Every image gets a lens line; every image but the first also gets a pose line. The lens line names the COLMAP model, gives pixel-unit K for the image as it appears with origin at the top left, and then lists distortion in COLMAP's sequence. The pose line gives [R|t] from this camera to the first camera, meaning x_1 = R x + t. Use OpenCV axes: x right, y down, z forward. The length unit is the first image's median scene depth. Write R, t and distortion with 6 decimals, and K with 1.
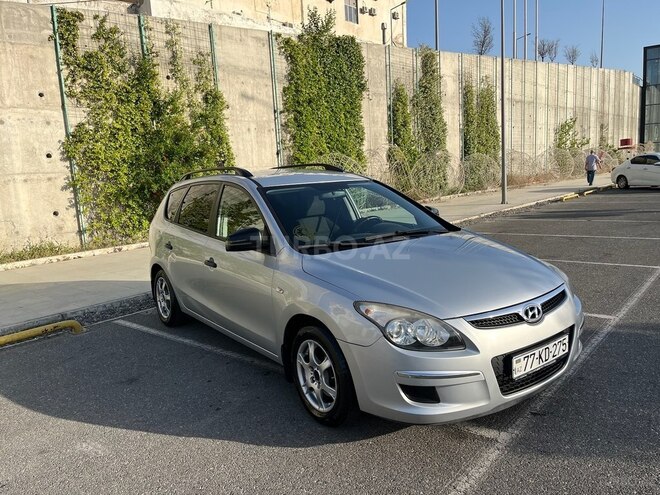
lens RADIAL K [[504.5, 0, 332.7], [0, 504.5, 250.3], [0, 0, 1]] dist [0.081351, -0.111140]
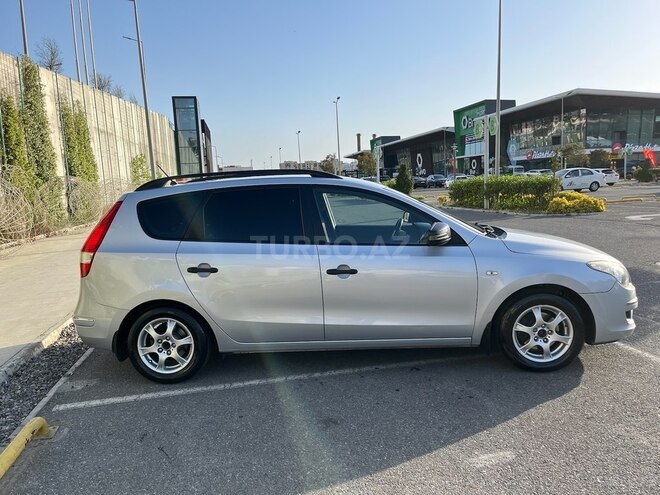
lens RADIAL K [[504.5, 0, 335.7], [0, 504.5, 247.3], [0, 0, 1]] dist [0.081351, -0.111140]
pose [[0.620434, -0.071771, 0.780967, -0.390924], [0.130137, 0.991420, -0.012274, -0.003079], [-0.773386, 0.109248, 0.624451, 0.179561]]
